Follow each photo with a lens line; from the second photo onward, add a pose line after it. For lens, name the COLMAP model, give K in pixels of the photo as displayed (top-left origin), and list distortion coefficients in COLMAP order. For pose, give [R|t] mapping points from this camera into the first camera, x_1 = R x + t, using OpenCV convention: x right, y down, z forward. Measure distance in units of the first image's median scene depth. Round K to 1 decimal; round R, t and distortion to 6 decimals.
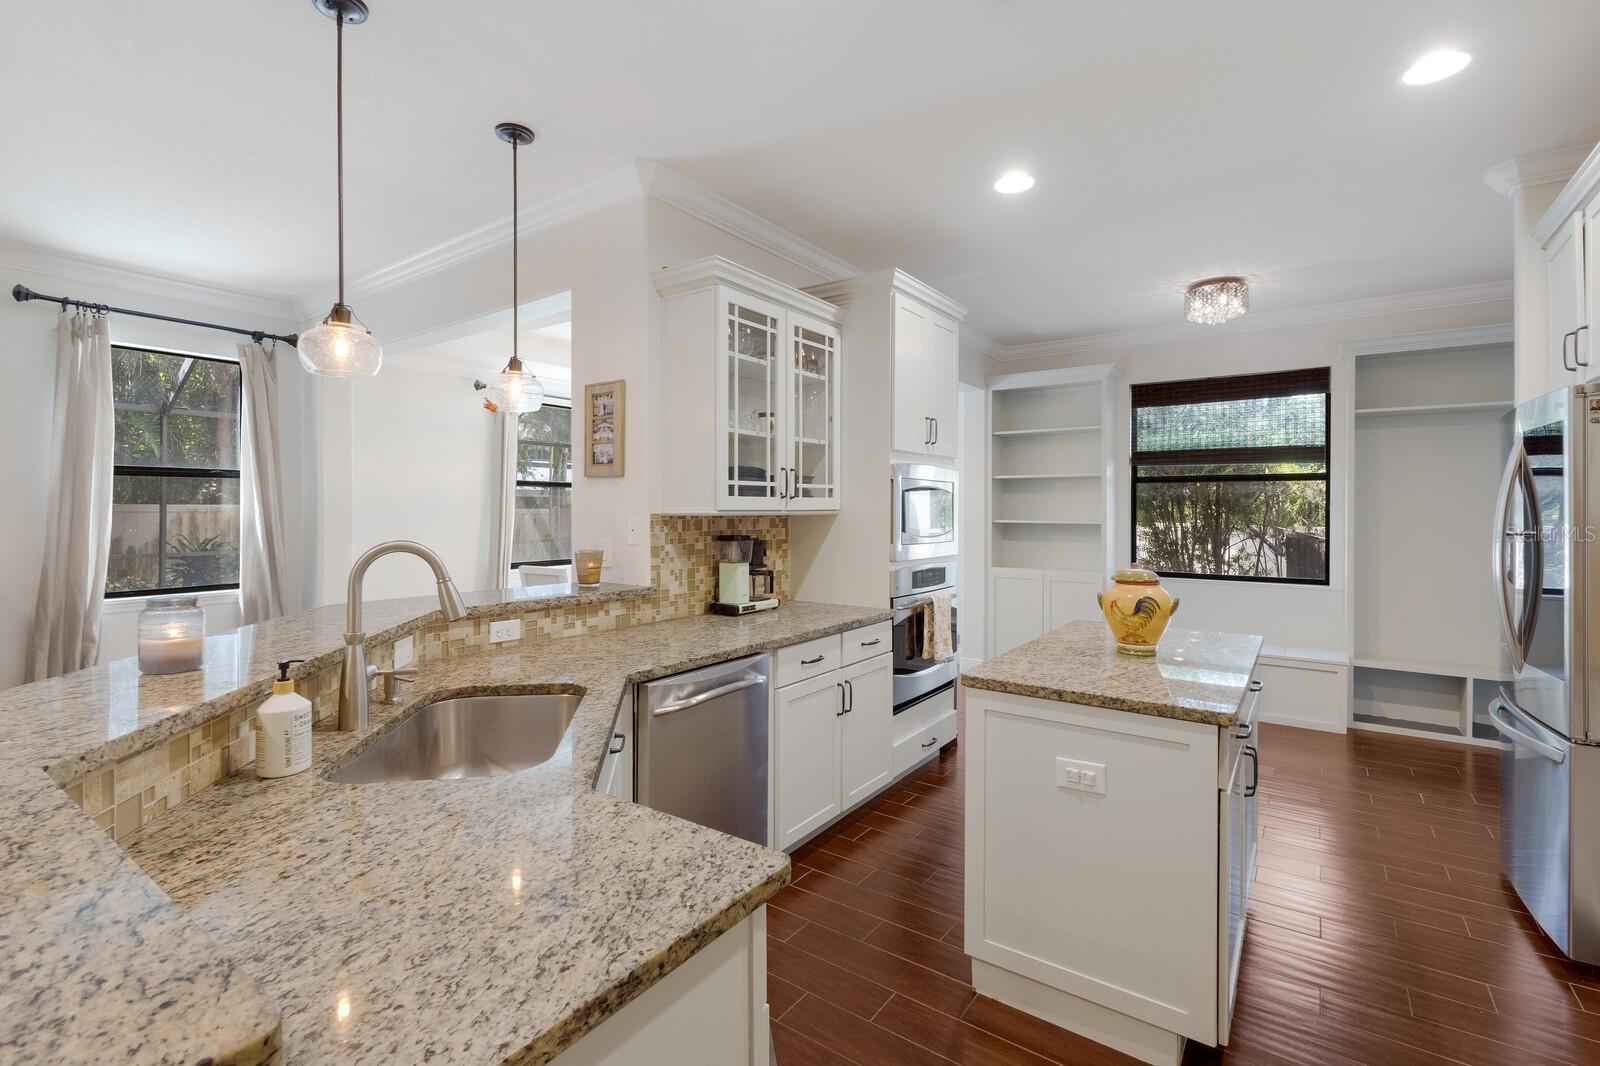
lens RADIAL K [[716.6, 0, 805.0], [0, 716.6, 512.4], [0, 0, 1]] dist [-0.000900, 0.000851]
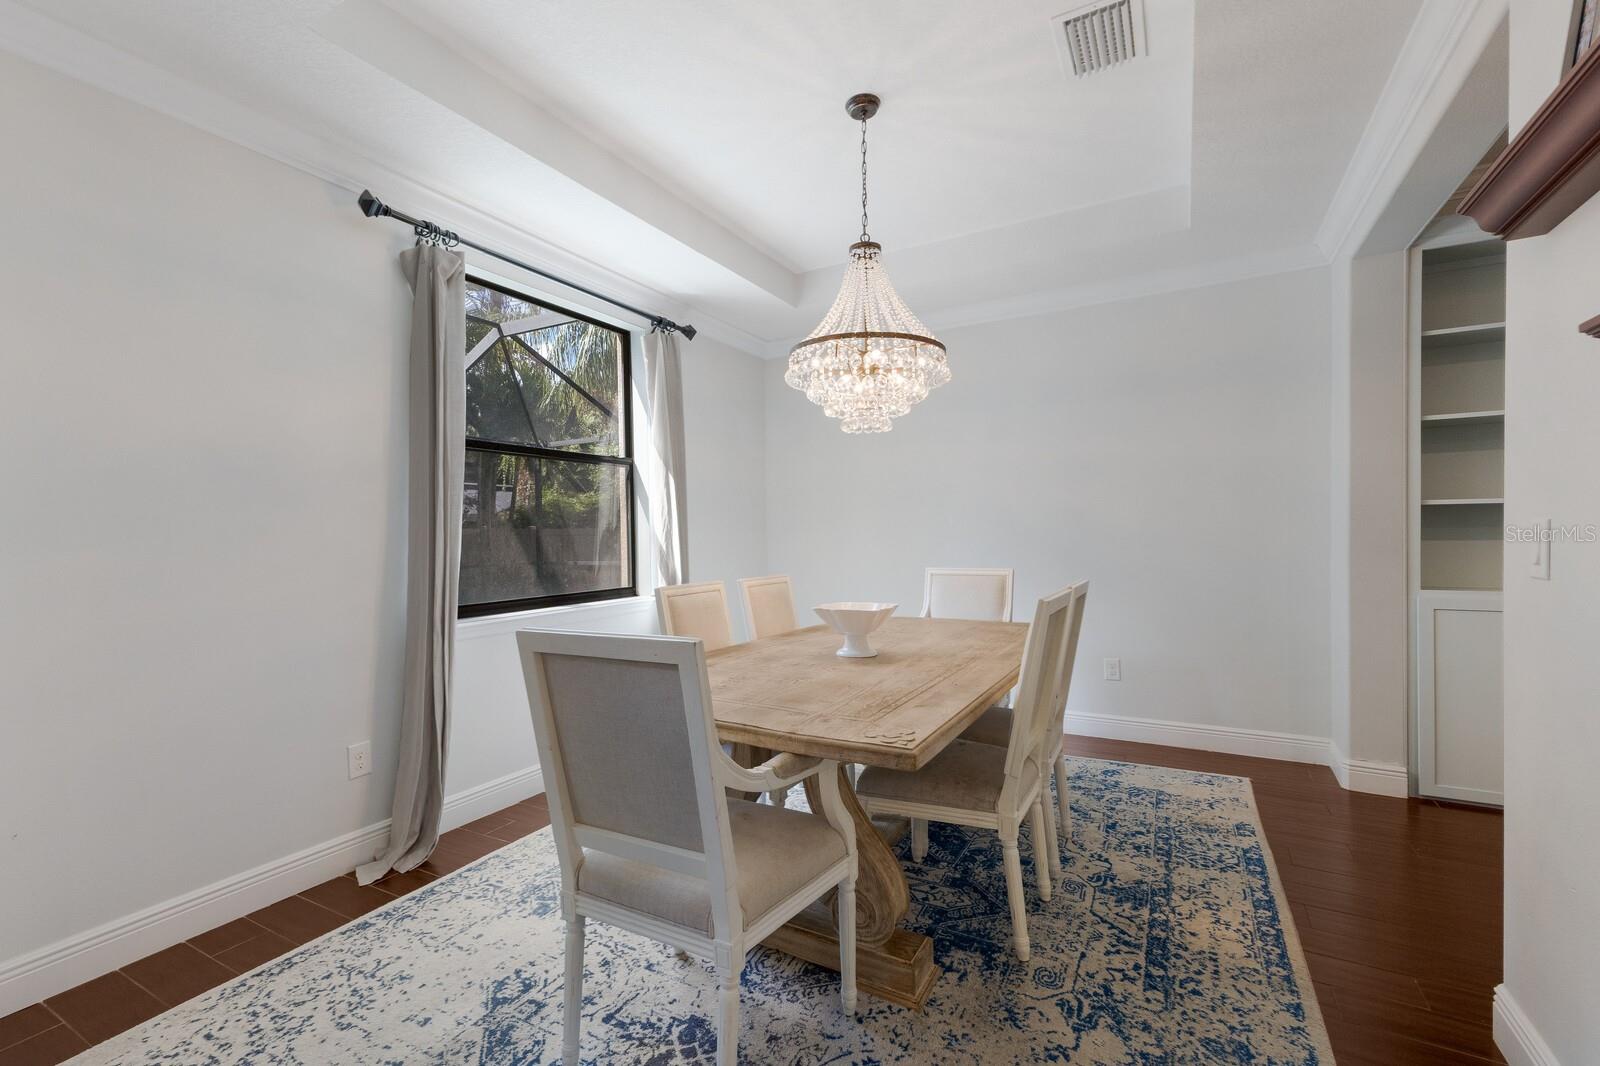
lens RADIAL K [[685.5, 0, 797.7], [0, 685.5, 531.6], [0, 0, 1]] dist [0.017414, -0.002091]
pose [[0.993200, -0.013294, 0.115662, -0.324548], [0.015486, 0.999717, -0.018073, 0.047203], [-0.115389, 0.019741, 0.993124, 0.728487]]
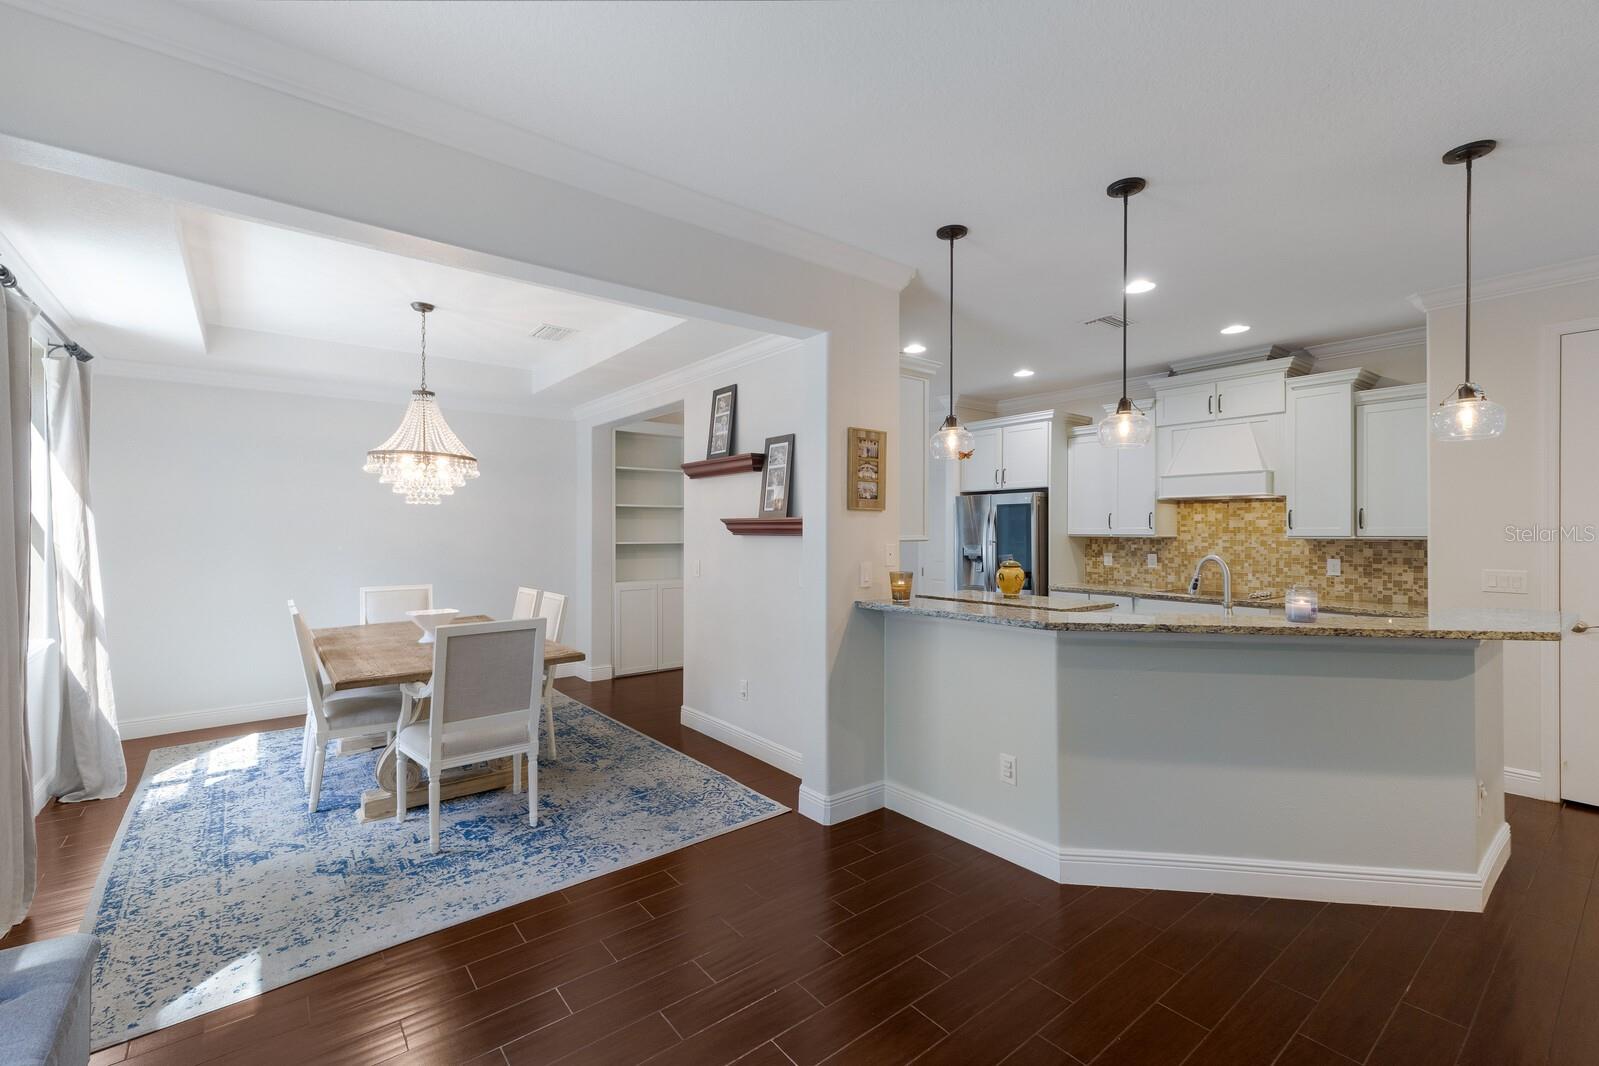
lens RADIAL K [[685.0, 0, 798.0], [0, 685.0, 534.7], [0, 0, 1]] dist [0.017414, -0.002091]
pose [[0.279885, -0.012300, 0.959955, -0.957298], [0.006359, 0.999920, 0.010958, -0.015068], [-0.960013, 0.003037, 0.279941, 0.546832]]
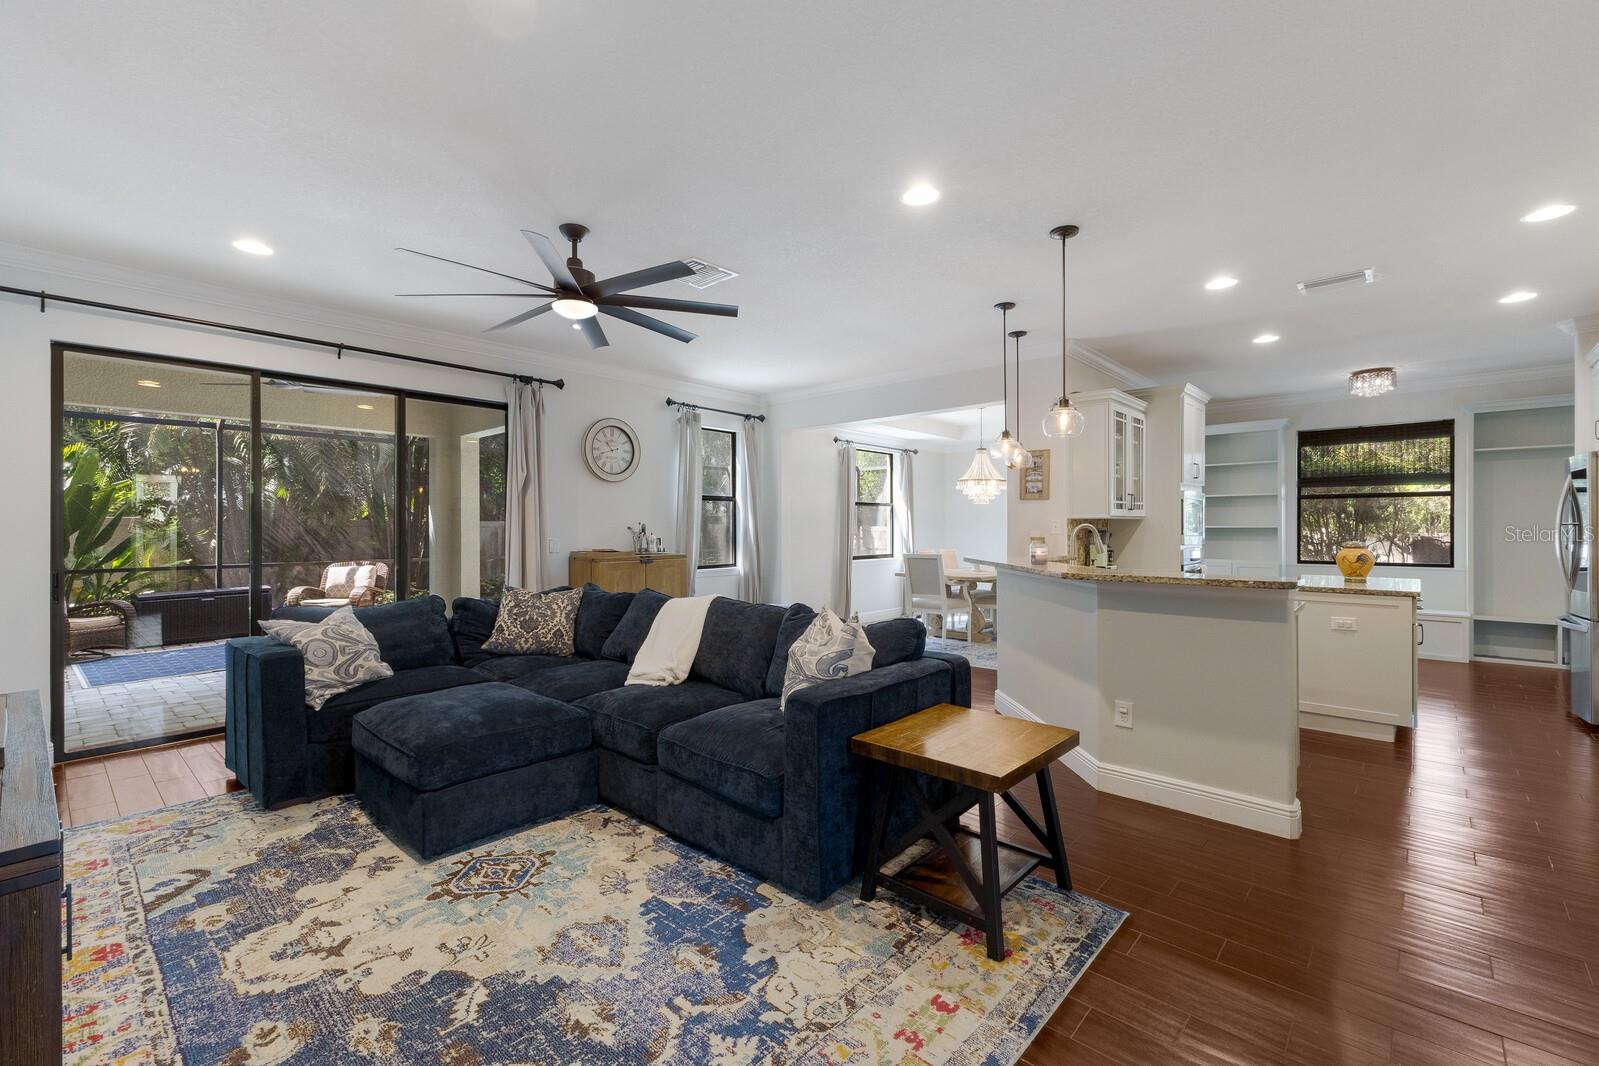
lens RADIAL K [[685.0, 0, 798.7], [0, 685.0, 530.2], [0, 0, 1]] dist [0.017414, -0.002091]
pose [[0.993424, -0.004752, -0.114395, -0.480991], [0.004645, 0.999988, -0.001198, 0.022693], [0.114399, 0.000658, 0.993435, -0.621686]]
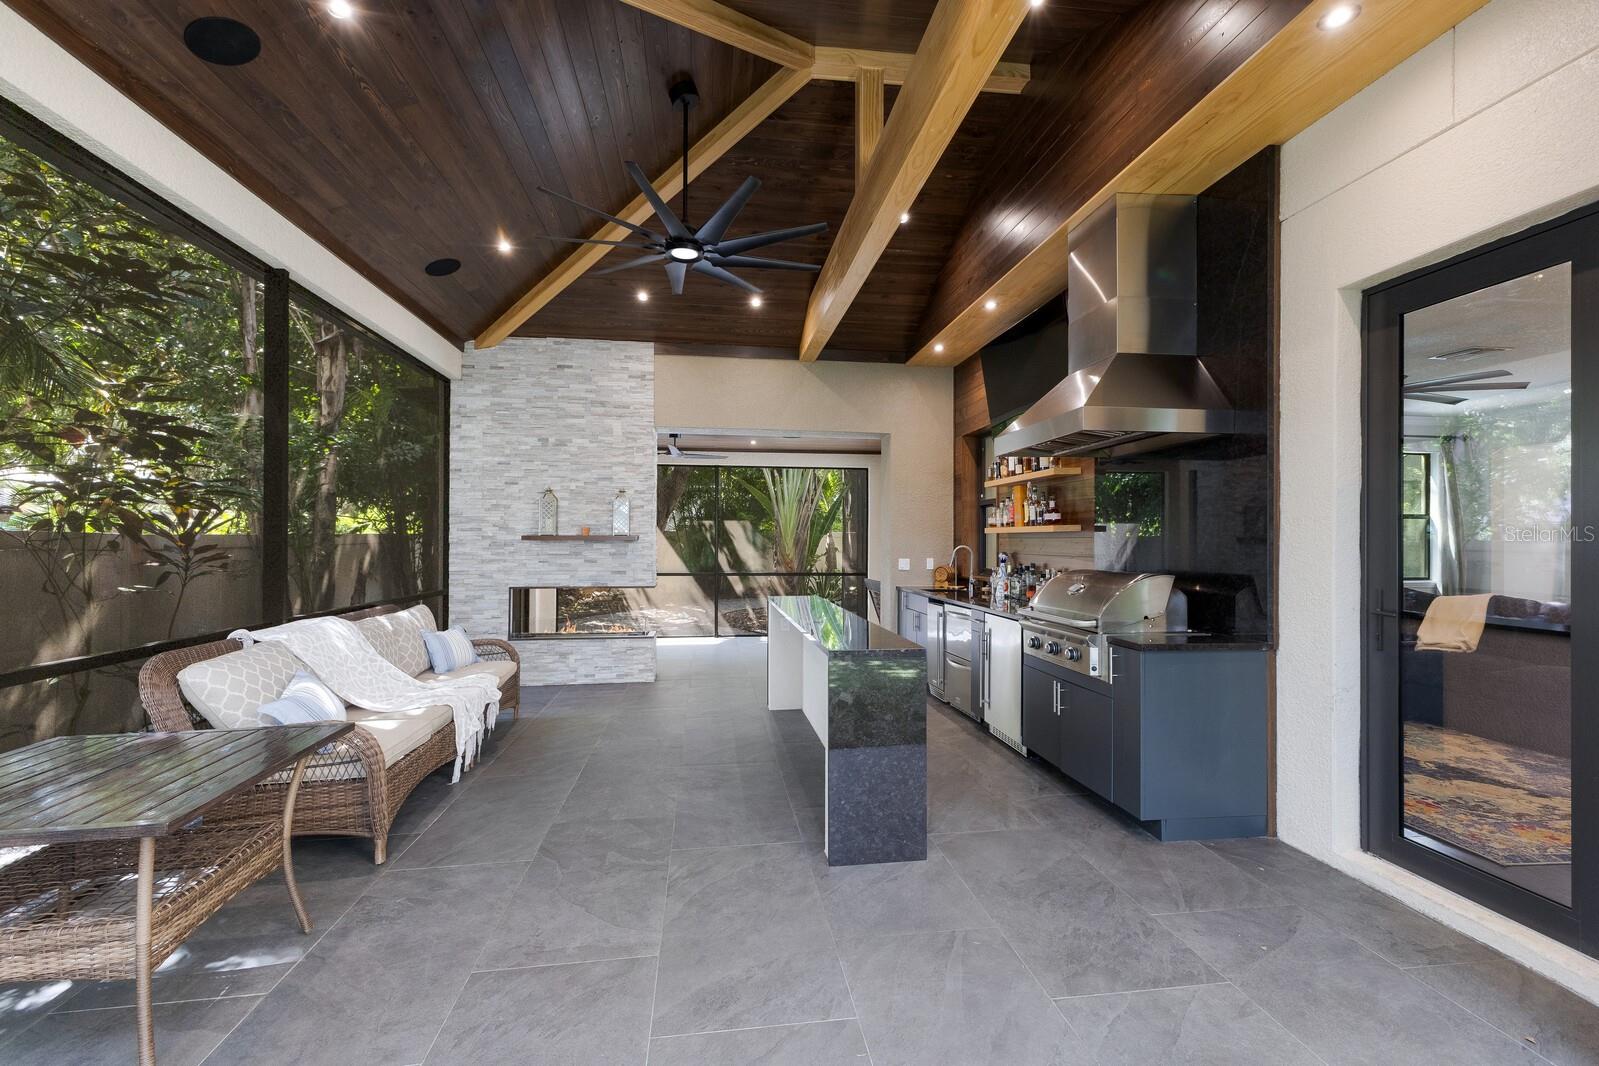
lens RADIAL K [[716.1, 0, 799.5], [0, 716.1, 535.7], [0, 0, 1]] dist [-0.000900, 0.000851]
pose [[0.688783, -0.007023, -0.724934, -0.614458], [-0.005498, 0.999874, -0.014910, 0.031080], [0.724947, 0.014256, 0.688657, -1.451606]]
